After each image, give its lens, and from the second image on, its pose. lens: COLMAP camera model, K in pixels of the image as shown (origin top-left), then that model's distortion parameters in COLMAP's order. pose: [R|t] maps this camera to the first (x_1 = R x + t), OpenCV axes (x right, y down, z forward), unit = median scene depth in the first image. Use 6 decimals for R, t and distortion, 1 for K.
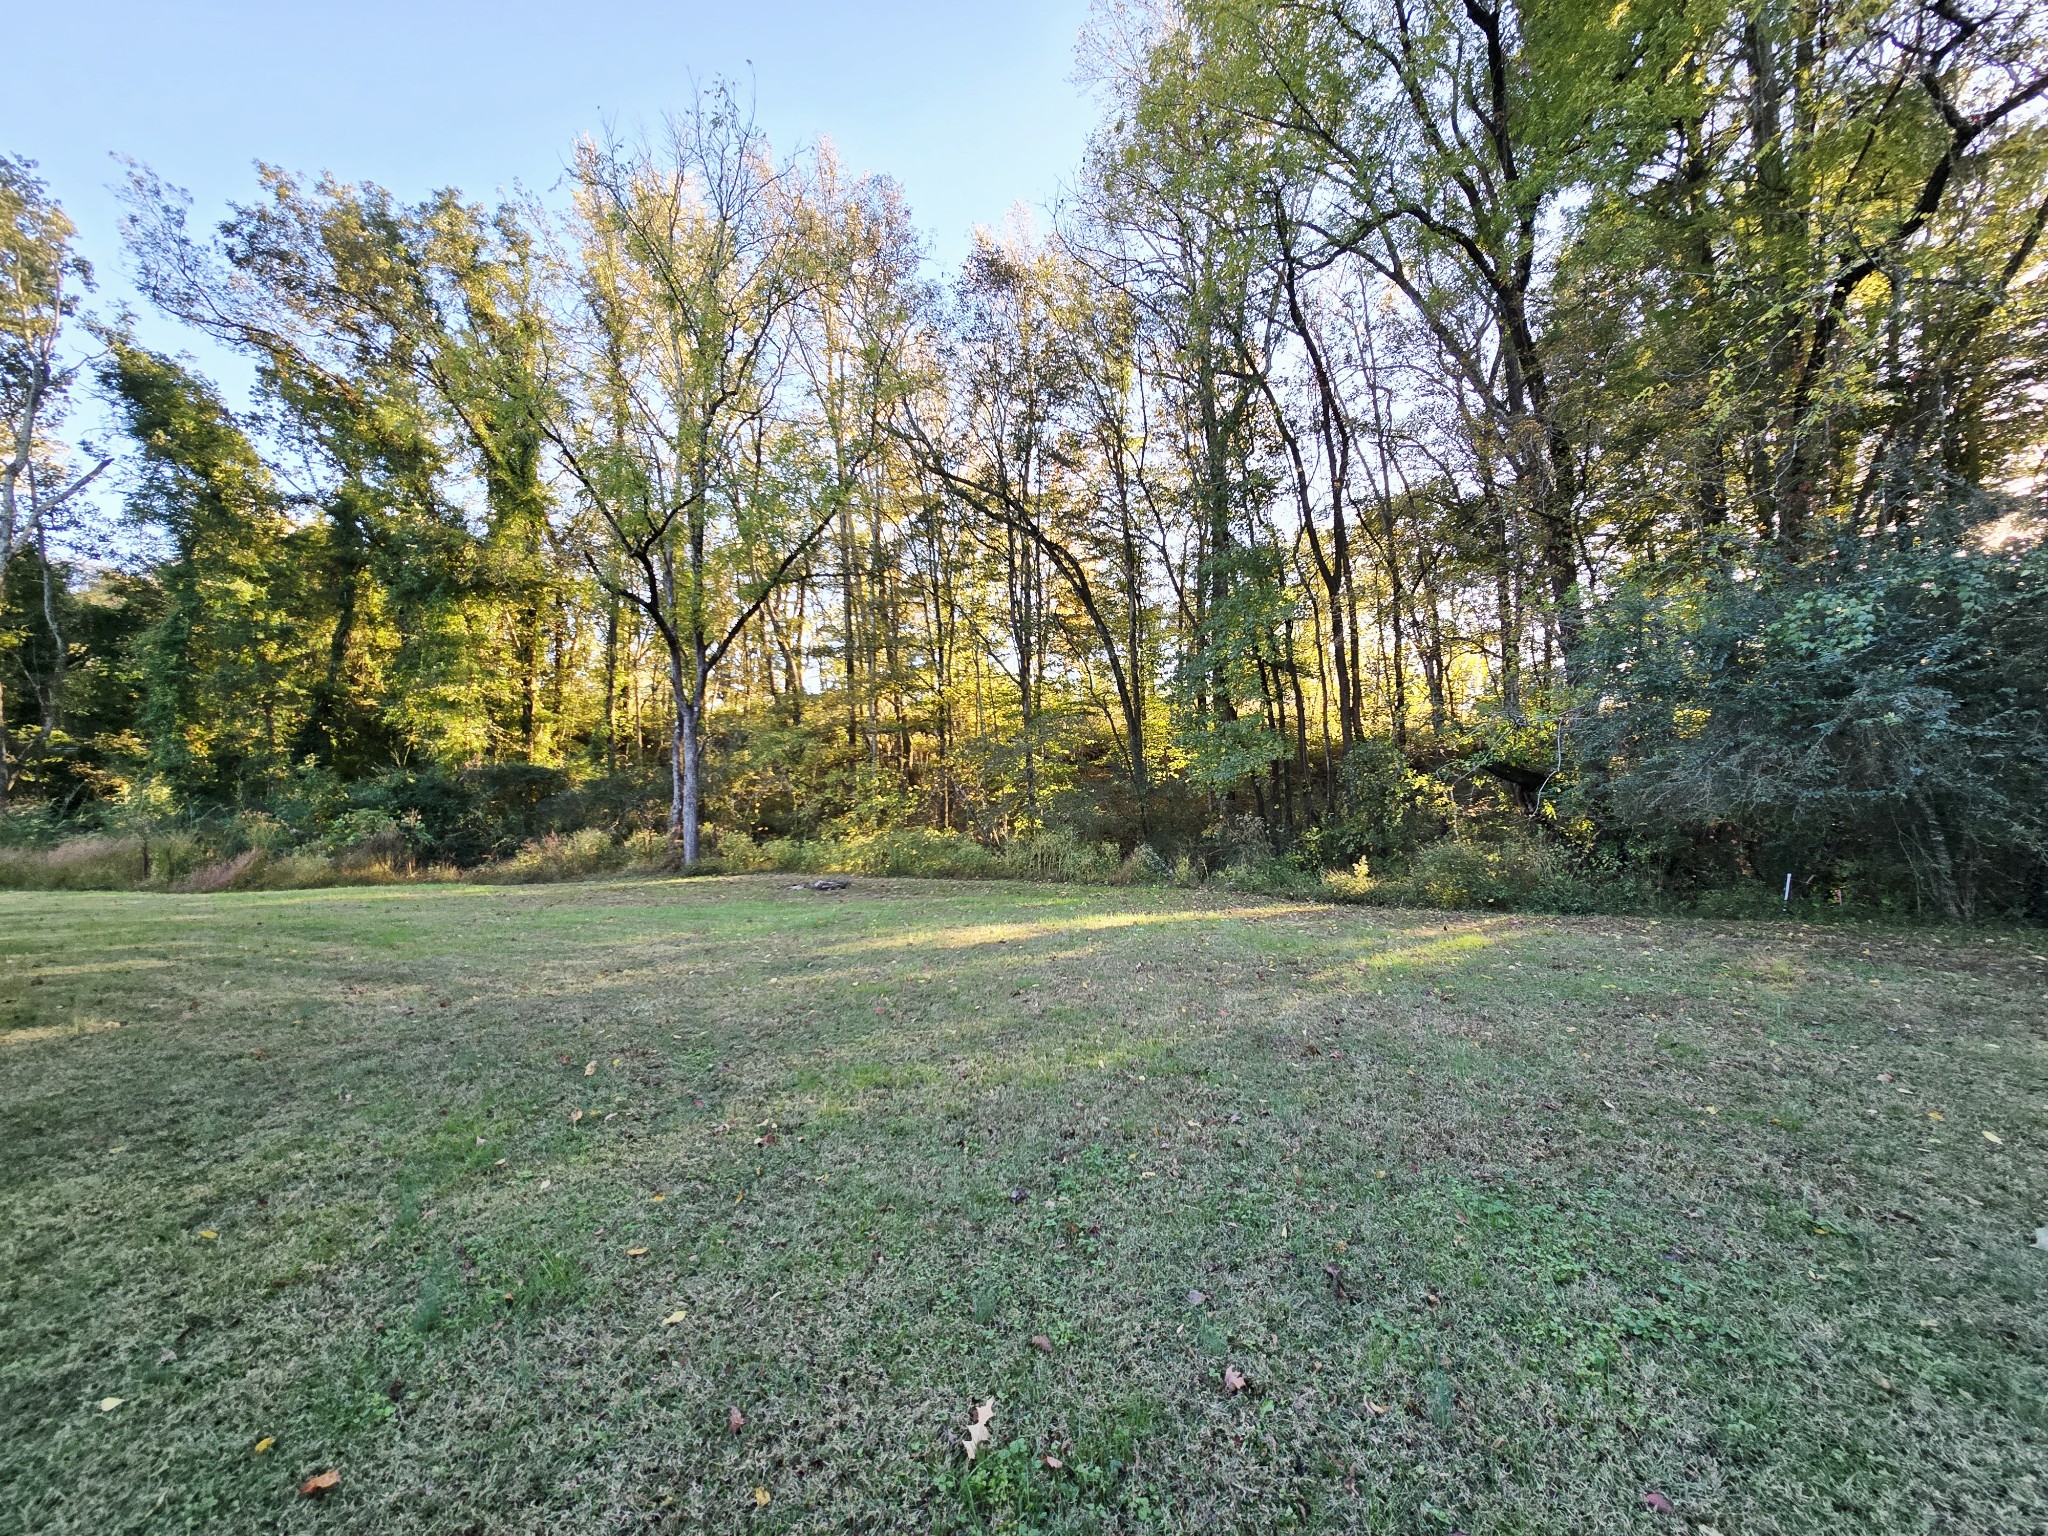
lens RADIAL K [[837.7, 0, 1021.7], [0, 837.7, 776.6], [0, 0, 1]] dist [0.001112, 0.000165]
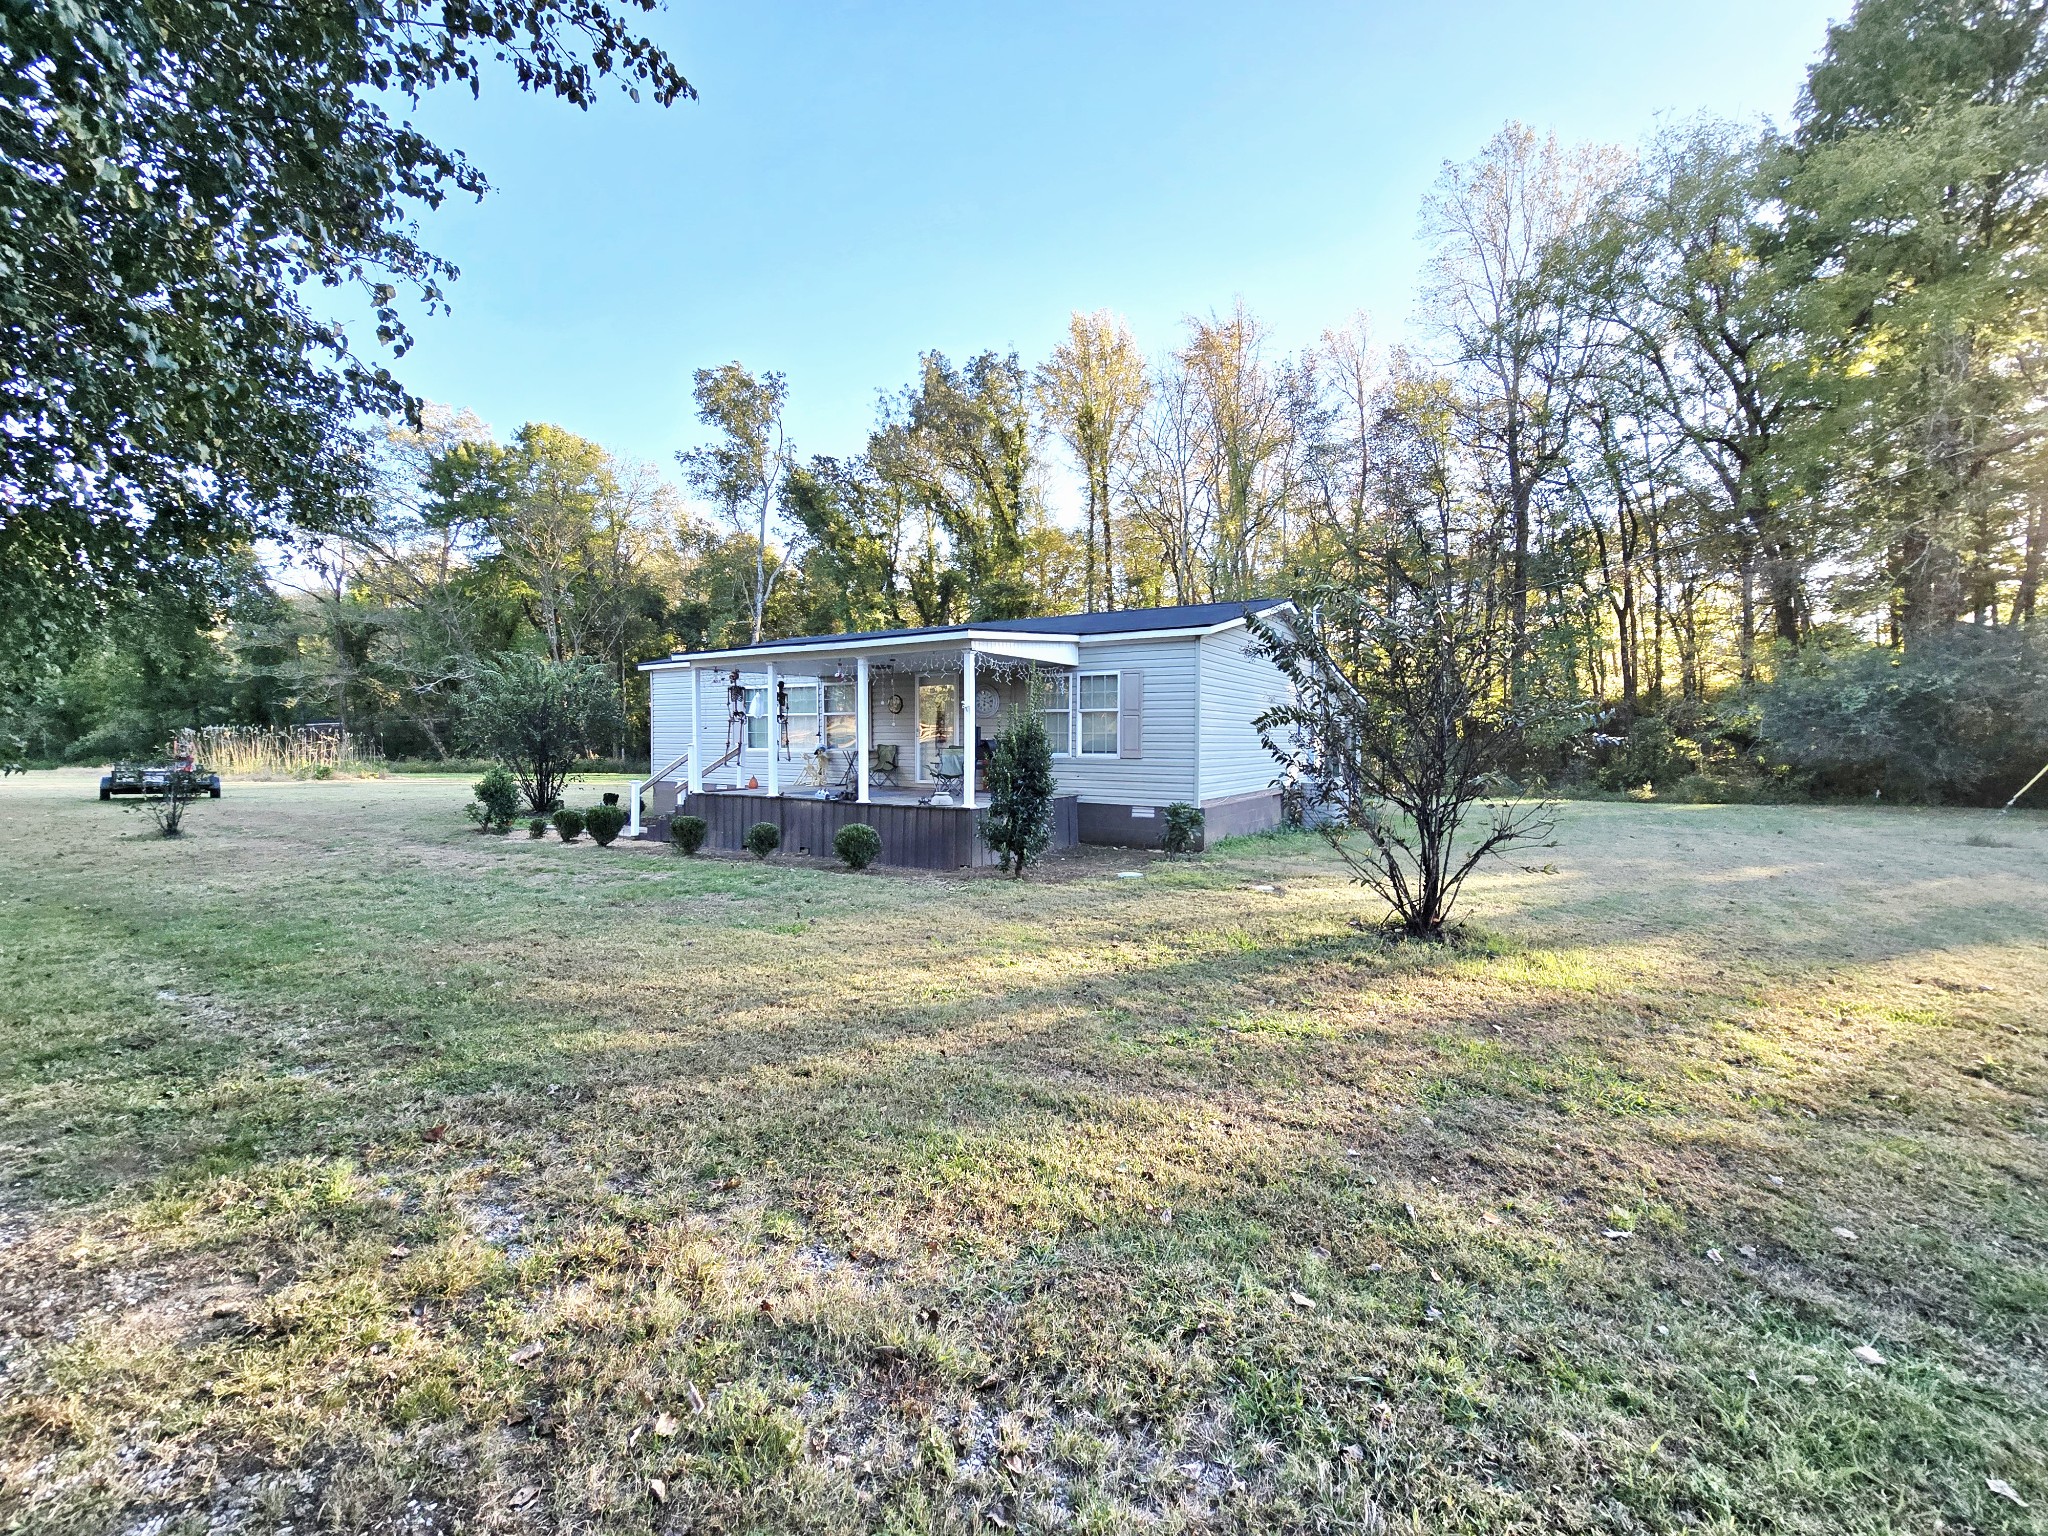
lens RADIAL K [[834.3, 0, 1053.0], [0, 834.3, 767.4], [0, 0, 1]] dist [-0.001234, 0.009598]
pose [[0.984161, 0.006243, -0.177168, -0.352977], [0.006355, 0.997495, 0.070453, -0.048279], [0.177164, -0.070462, 0.981656, -0.667243]]
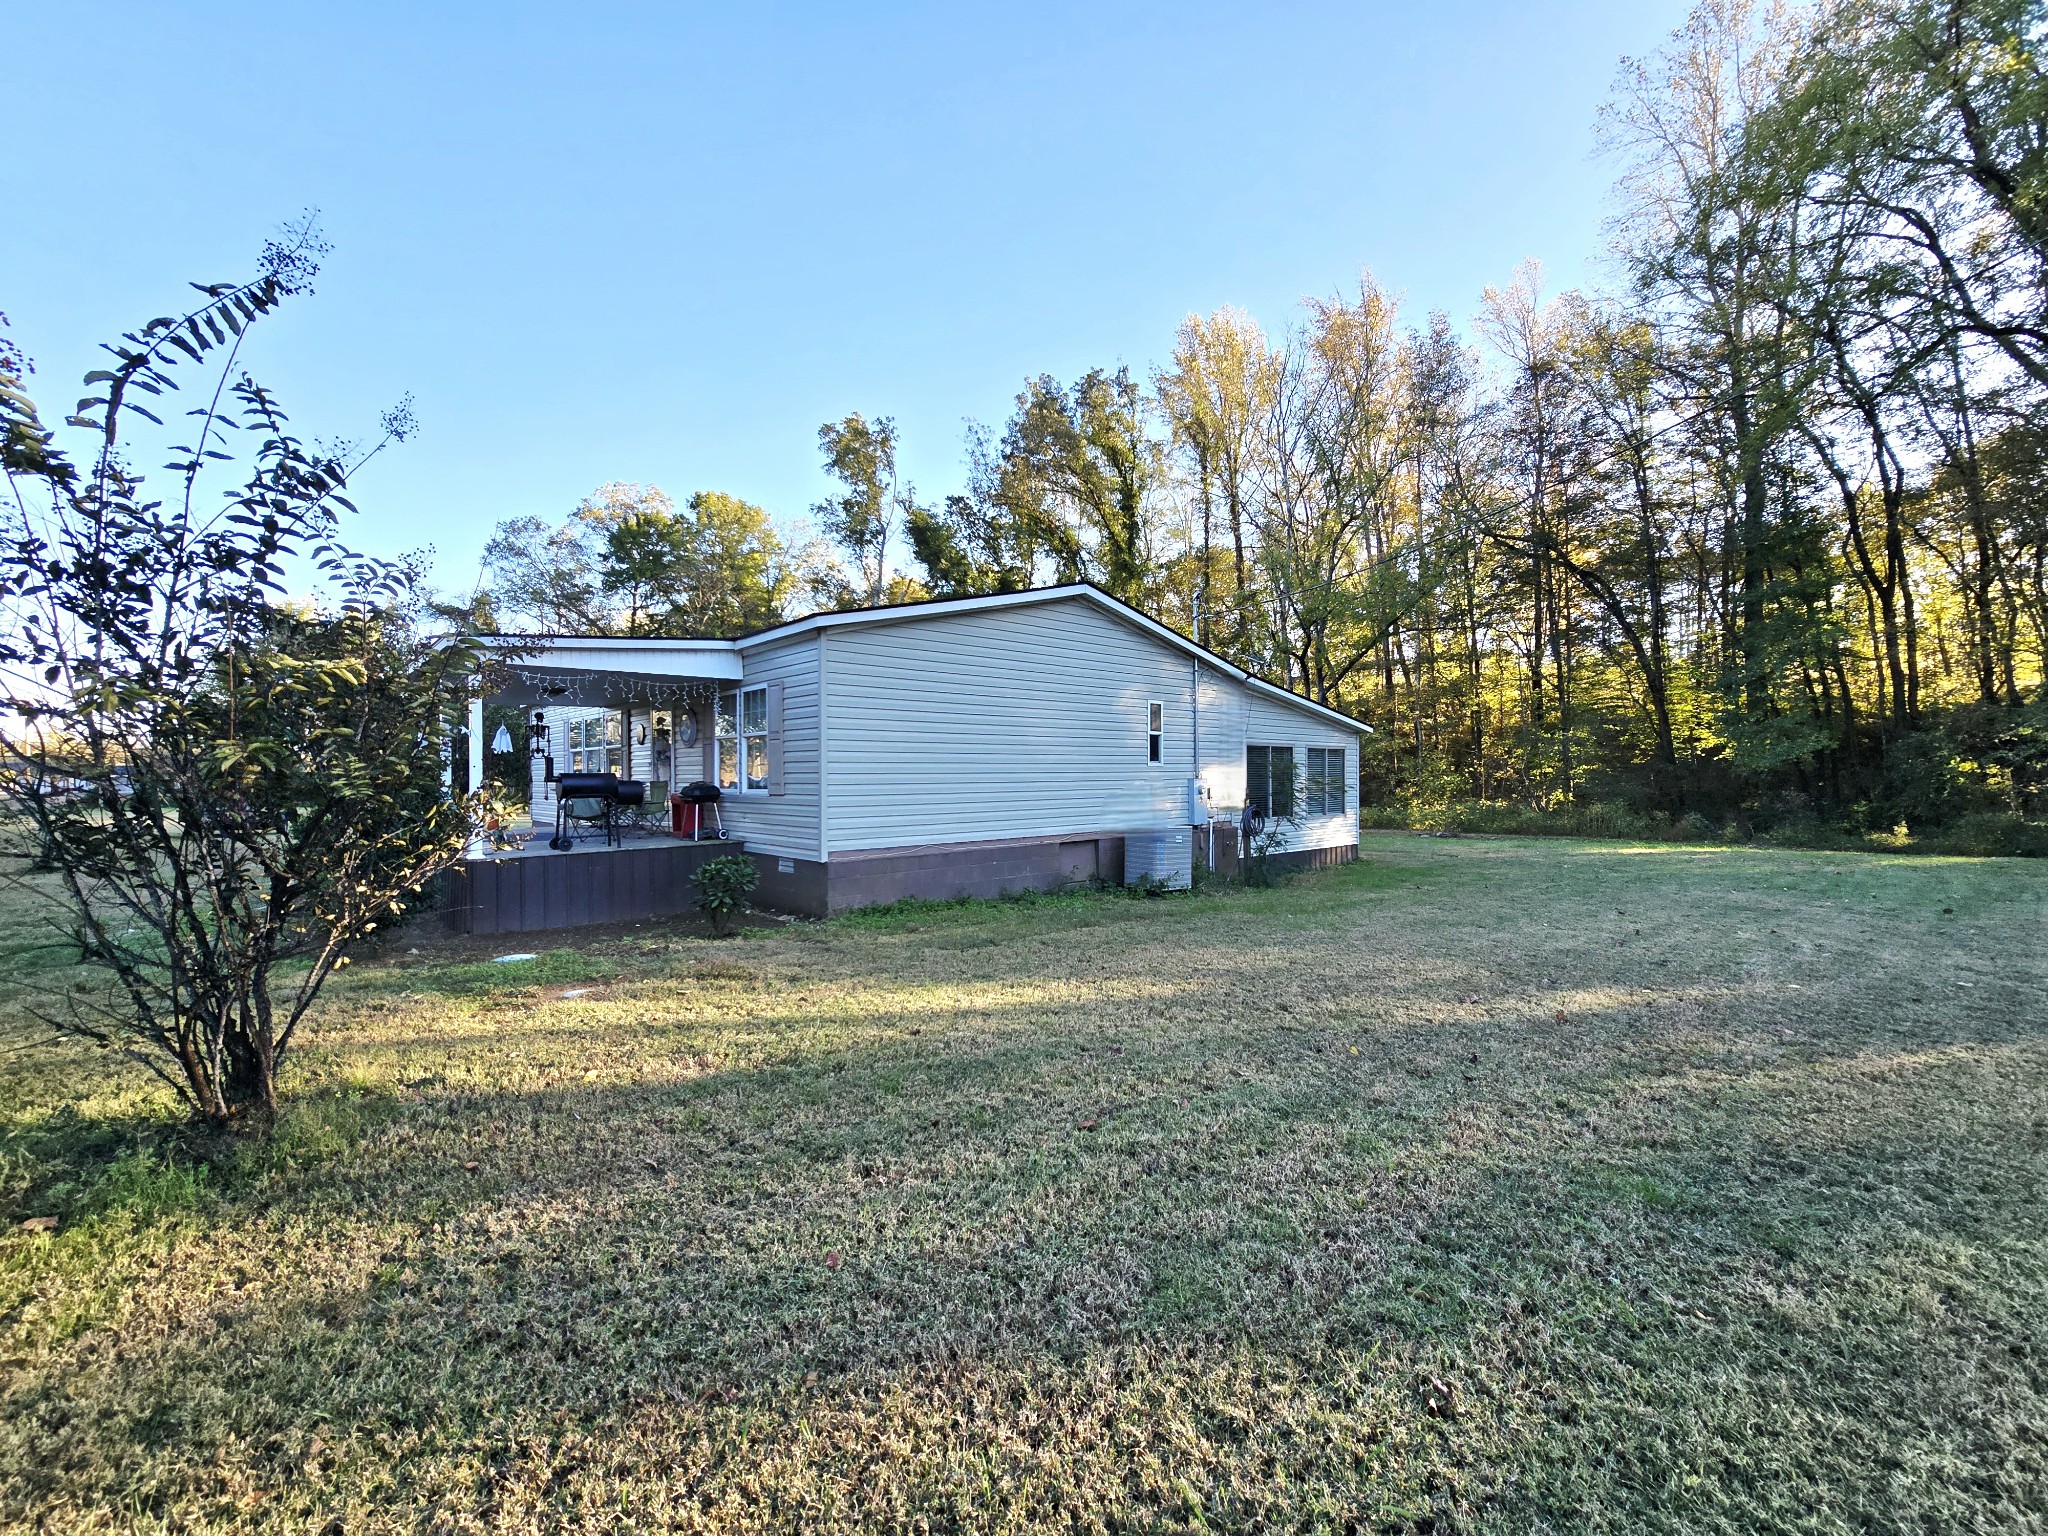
lens RADIAL K [[837.7, 0, 1021.7], [0, 837.7, 776.6], [0, 0, 1]] dist [0.001112, 0.000165]
pose [[0.898945, -0.007315, -0.438001, -0.170352], [0.026194, 0.998969, 0.037078, -0.039842], [0.437278, -0.044804, 0.898209, -0.503452]]
